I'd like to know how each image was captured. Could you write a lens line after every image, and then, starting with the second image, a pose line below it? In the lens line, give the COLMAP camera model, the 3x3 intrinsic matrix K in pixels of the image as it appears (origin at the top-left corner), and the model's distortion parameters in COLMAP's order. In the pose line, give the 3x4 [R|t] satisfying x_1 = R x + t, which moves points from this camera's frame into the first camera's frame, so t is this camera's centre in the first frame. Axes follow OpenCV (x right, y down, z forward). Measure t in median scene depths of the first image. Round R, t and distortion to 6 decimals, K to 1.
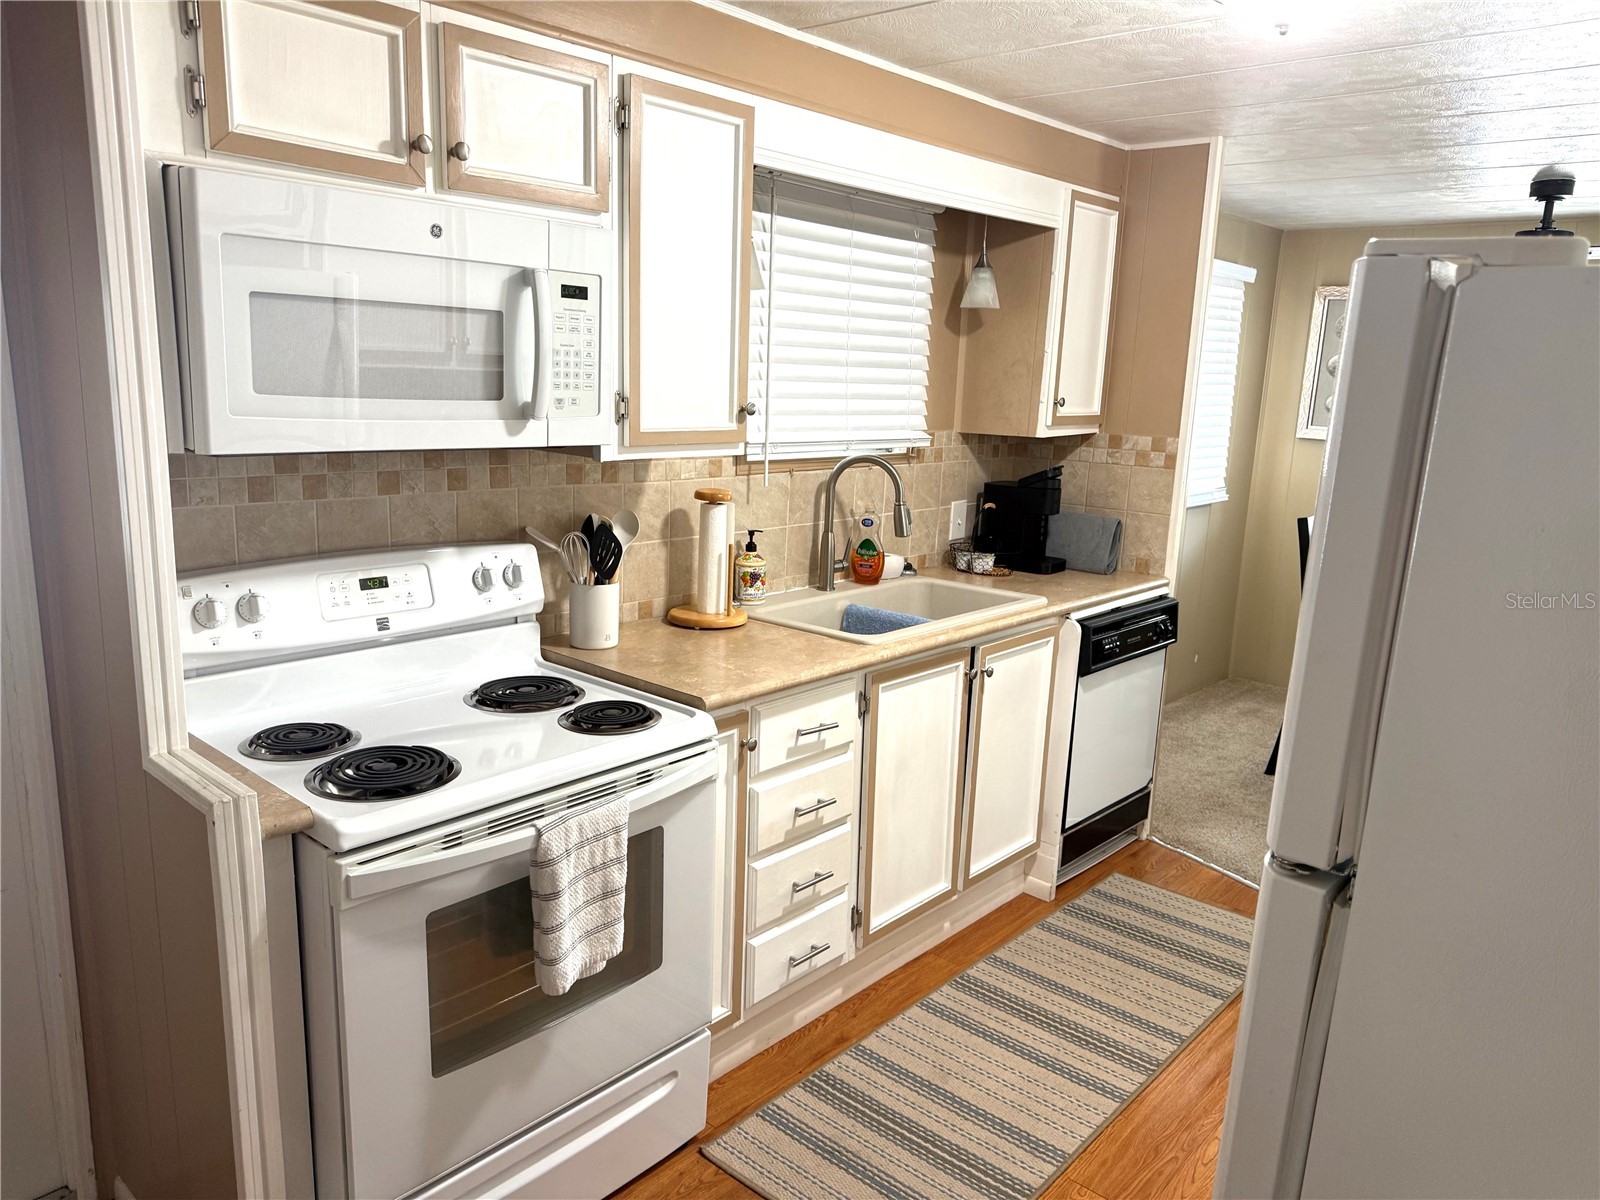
lens RADIAL K [[1127.4, 0, 800.0], [0, 1127.4, 600.0], [0, 0, 1]] dist [0.153472, -0.213828]
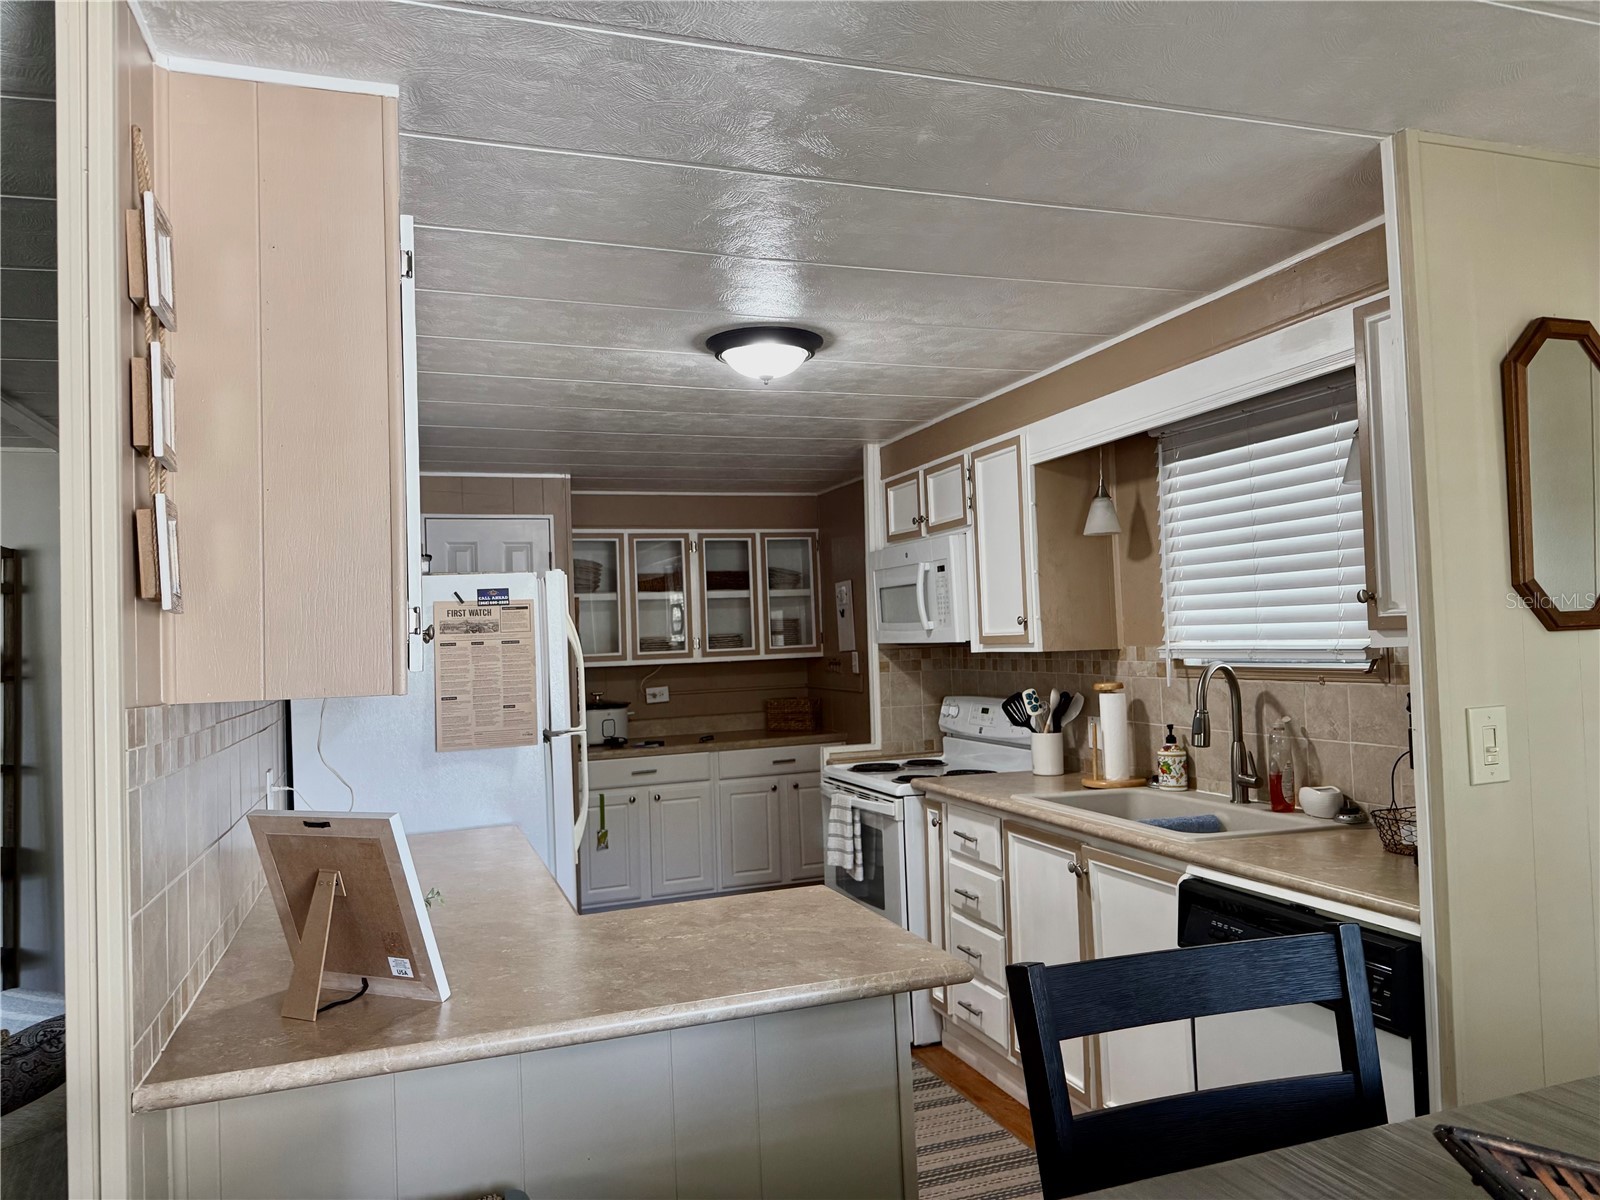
lens RADIAL K [[1127.4, 0, 800.0], [0, 1127.4, 600.0], [0, 0, 1]] dist [0.153472, -0.213828]
pose [[-0.488603, -0.055862, -0.870716, 1.396110], [-0.165315, 0.985799, 0.029522, -0.190762], [0.856702, 0.158367, -0.490899, 1.477806]]
